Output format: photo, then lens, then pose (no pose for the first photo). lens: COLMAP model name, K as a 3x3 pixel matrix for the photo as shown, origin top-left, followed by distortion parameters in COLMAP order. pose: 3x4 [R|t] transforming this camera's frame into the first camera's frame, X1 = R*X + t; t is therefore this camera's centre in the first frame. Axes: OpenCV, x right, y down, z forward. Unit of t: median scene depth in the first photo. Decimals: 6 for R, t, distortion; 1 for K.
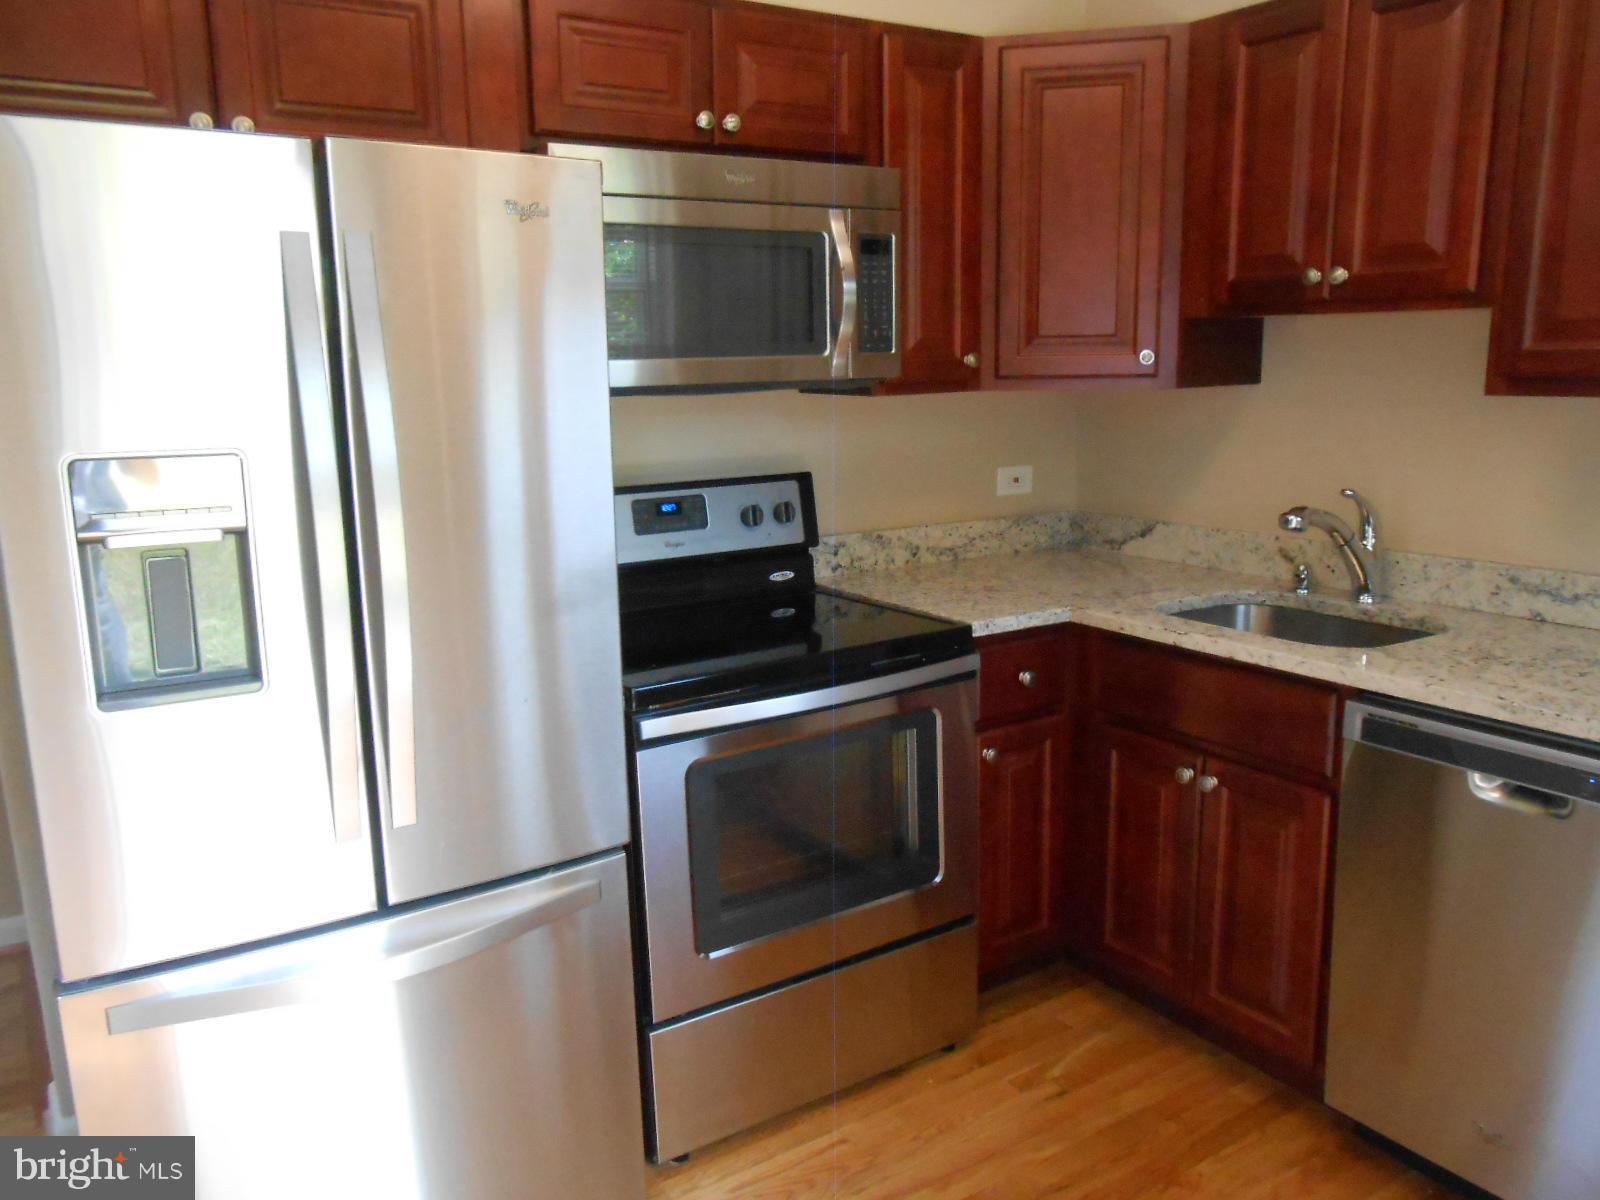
lens RADIAL K [[1264.3, 0, 800.8], [0, 1264.3, 600.9], [0, 0, 1]] dist [-0.011508, 0.034245]
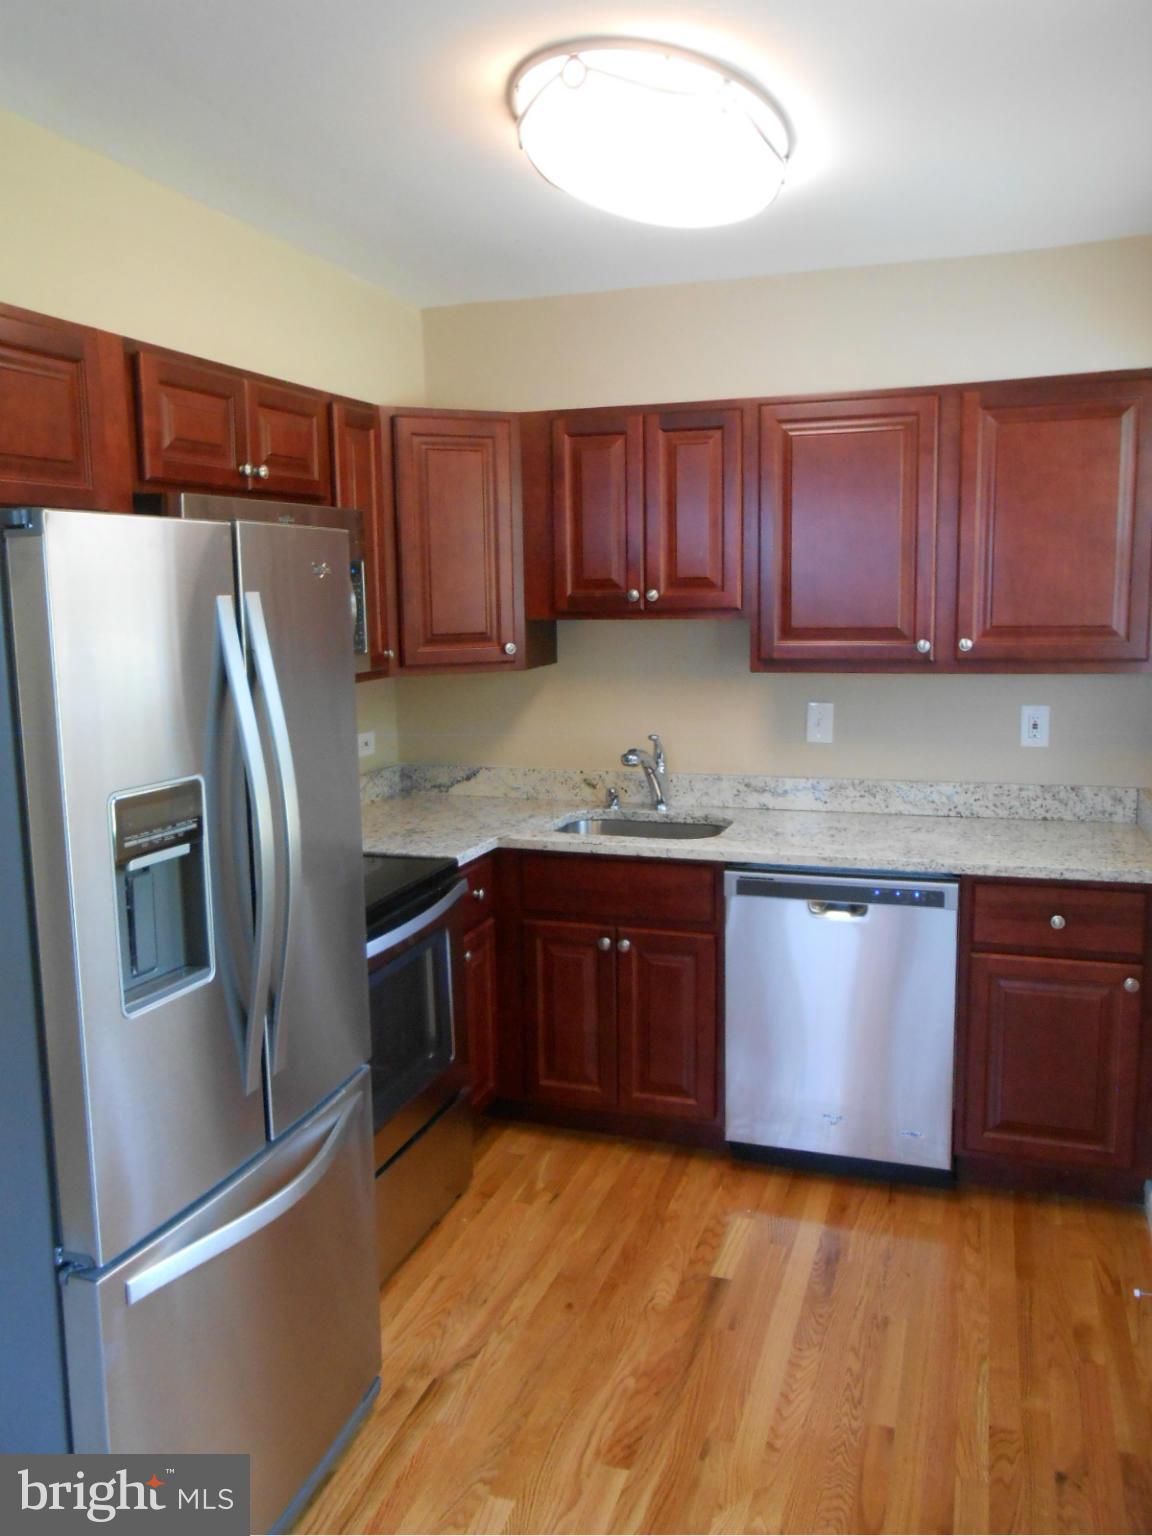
lens RADIAL K [[1213.7, 0, 574.0], [0, 1213.7, 764.2], [0, 0, 1]] dist [-0.011508, 0.034245]
pose [[0.798994, -0.083564, 0.595505, -0.493707], [0.119932, 0.992546, -0.021634, -0.034912], [-0.589258, 0.088705, 0.803060, -0.085260]]
